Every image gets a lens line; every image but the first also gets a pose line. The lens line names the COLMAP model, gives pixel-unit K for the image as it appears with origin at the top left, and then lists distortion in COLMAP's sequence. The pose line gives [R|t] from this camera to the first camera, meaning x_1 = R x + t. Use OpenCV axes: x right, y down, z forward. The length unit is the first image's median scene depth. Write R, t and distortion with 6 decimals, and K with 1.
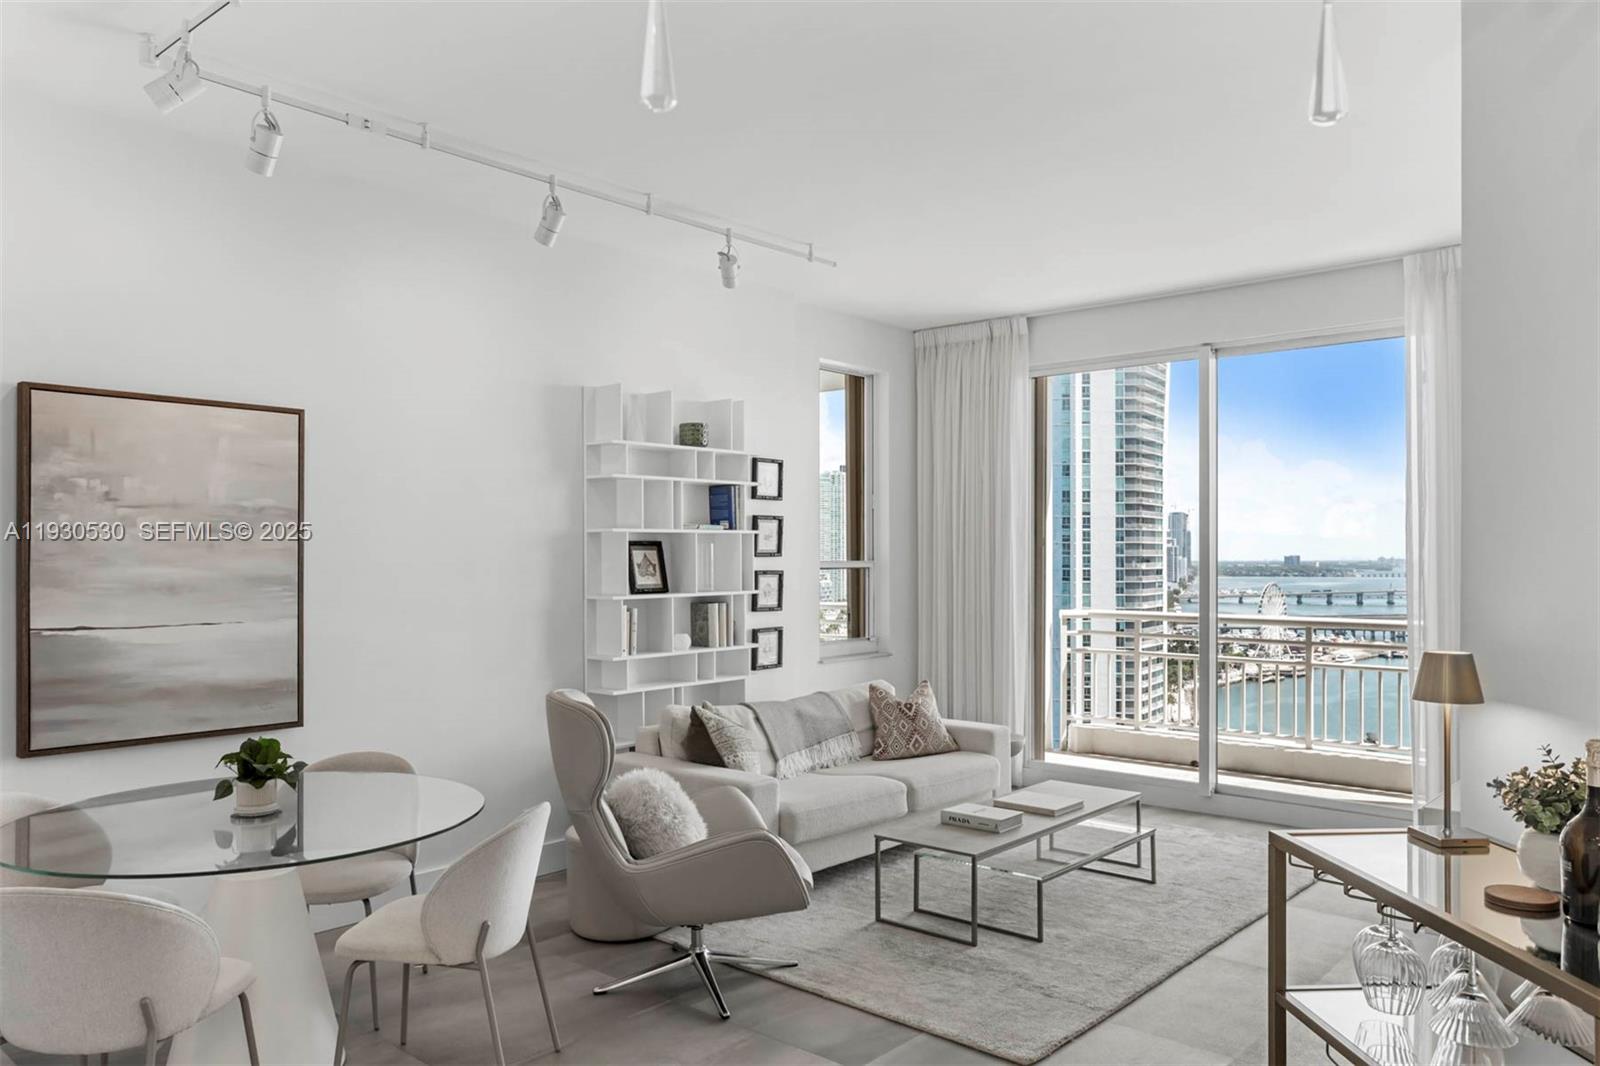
lens RADIAL K [[1119.2, 0, 797.2], [0, 1119.2, 551.6], [0, 0, 1]] dist [-0.000510, 0.001923]
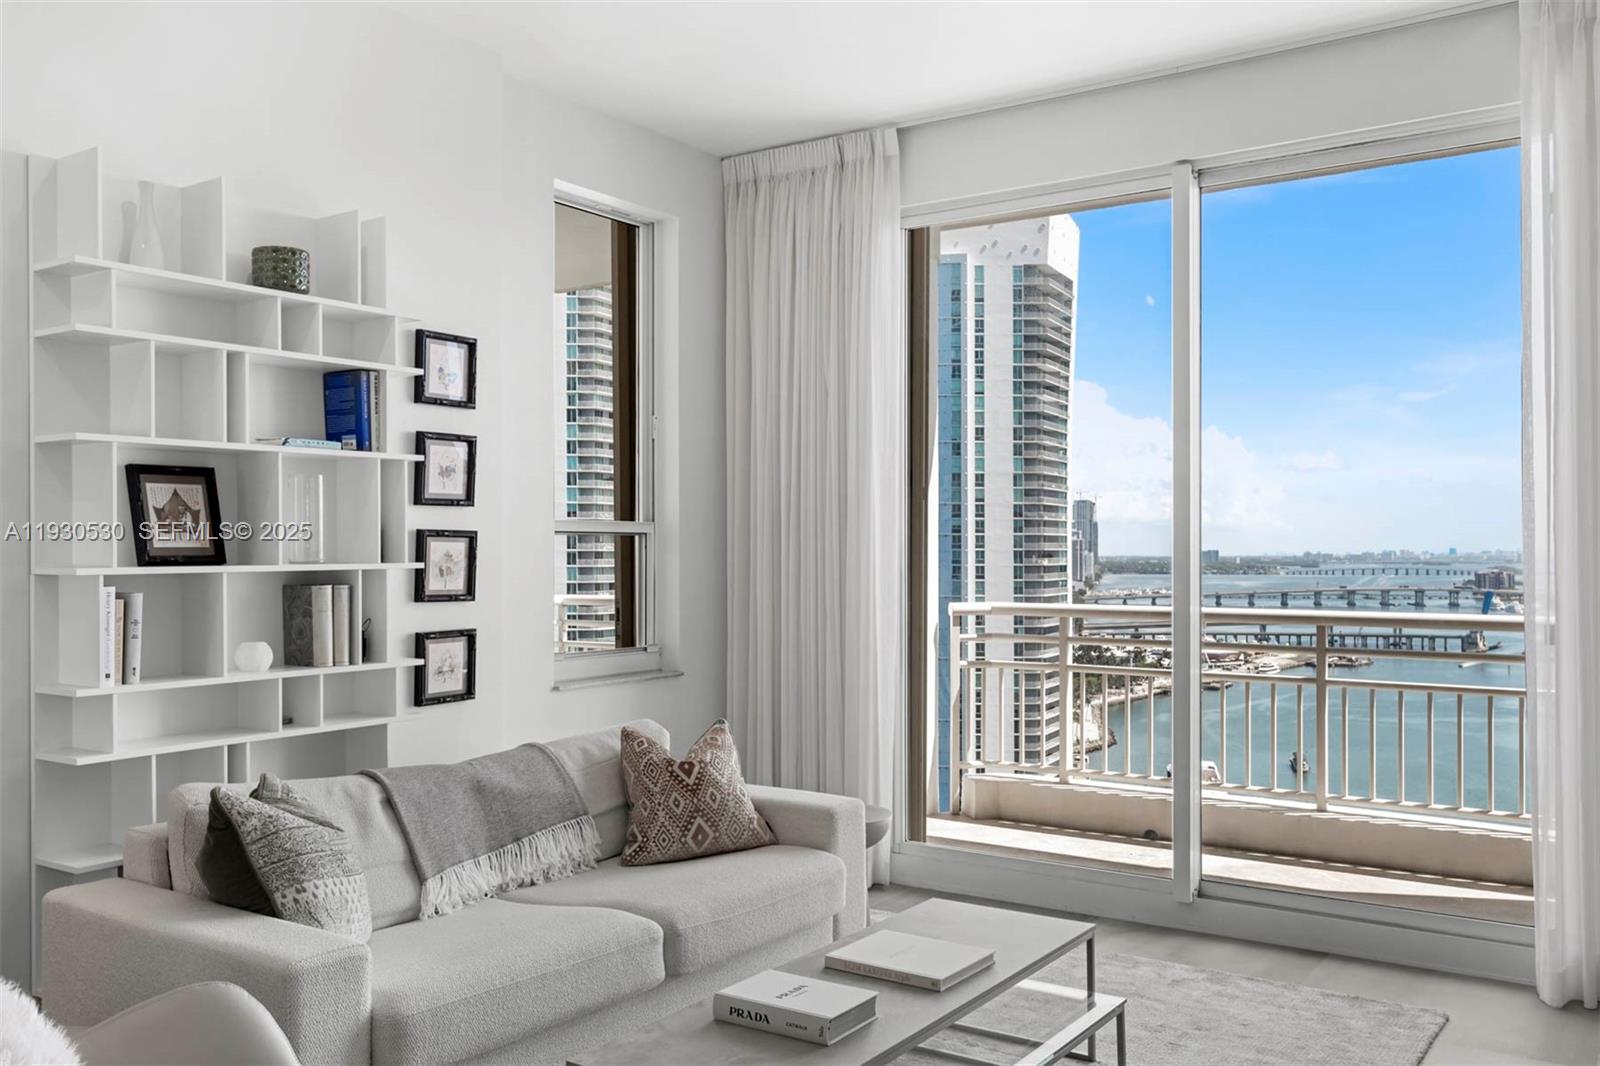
lens RADIAL K [[1337.2, 0, 795.9], [0, 1337.2, 538.2], [0, 0, 1]] dist [0.005198, 0.006375]
pose [[0.993237, 0.000766, 0.116098, 0.075669], [-0.000103, 0.999984, -0.005714, 0.026532], [-0.116101, 0.005664, 0.993221, 0.322858]]
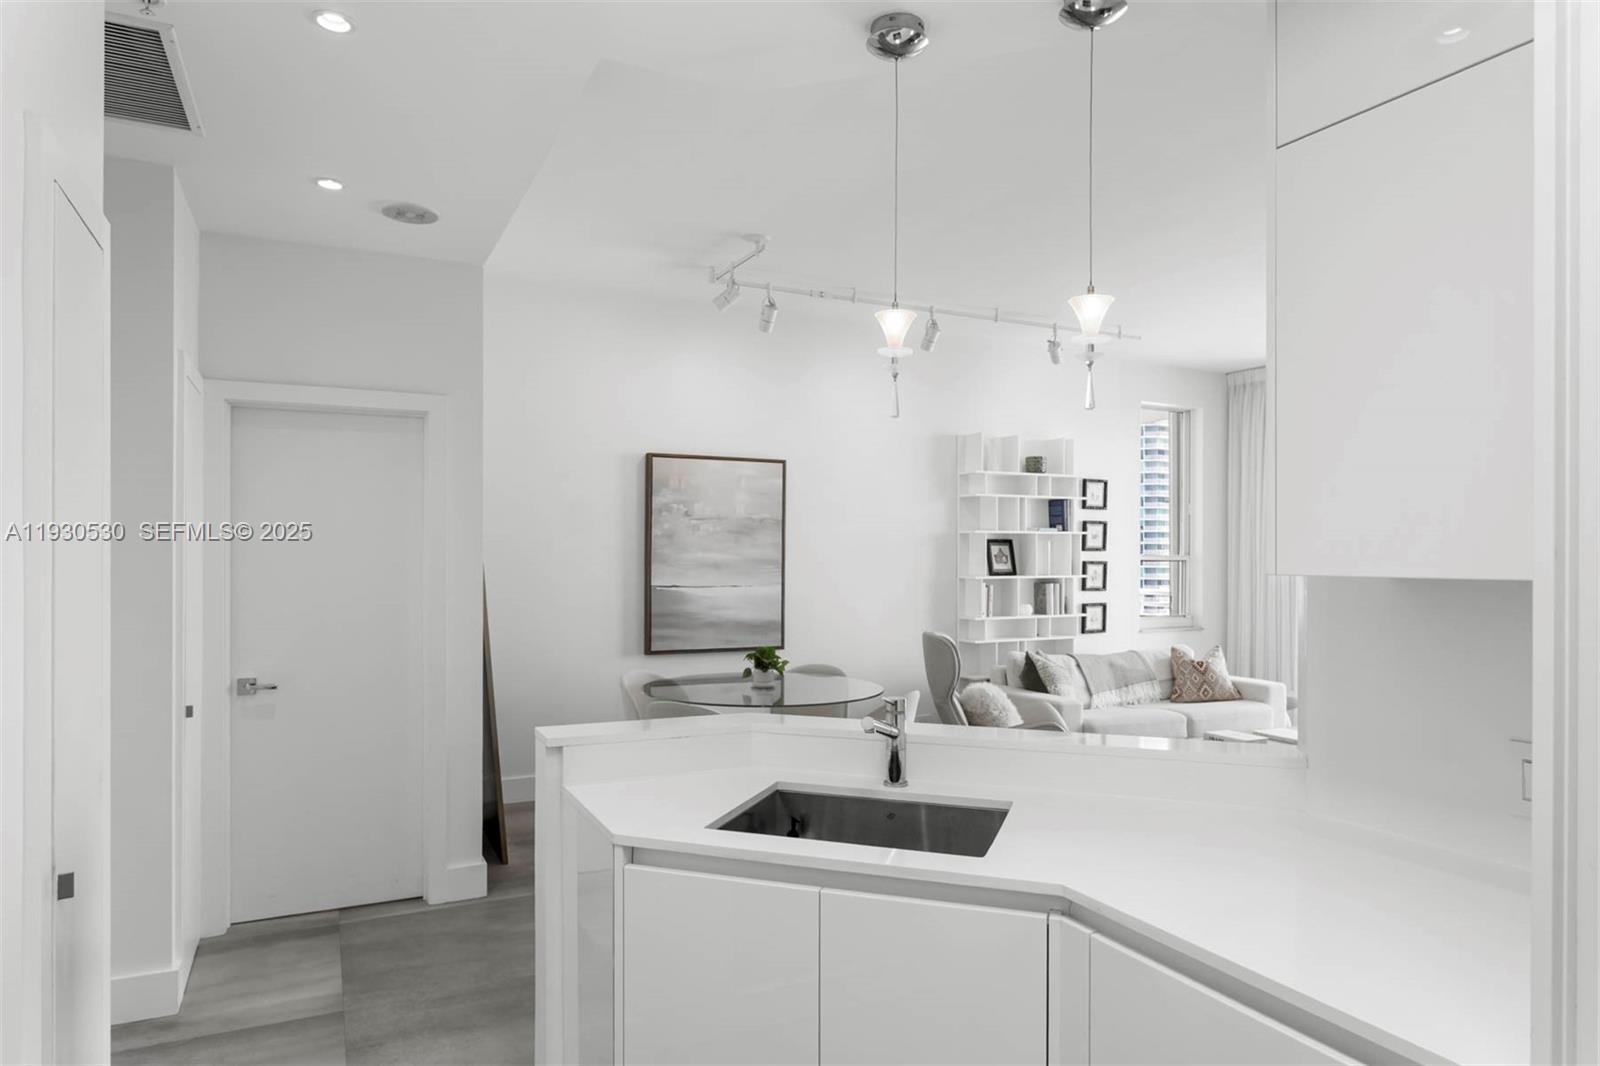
lens RADIAL K [[962.0, 0, 805.1], [0, 962.0, 554.9], [0, 0, 1]] dist [-0.004639, -0.000442]
pose [[0.927156, 0.007173, -0.374606, 0.090919], [-0.005283, 0.999968, 0.006070, 0.004238], [0.374637, -0.003649, 0.927164, -0.234187]]
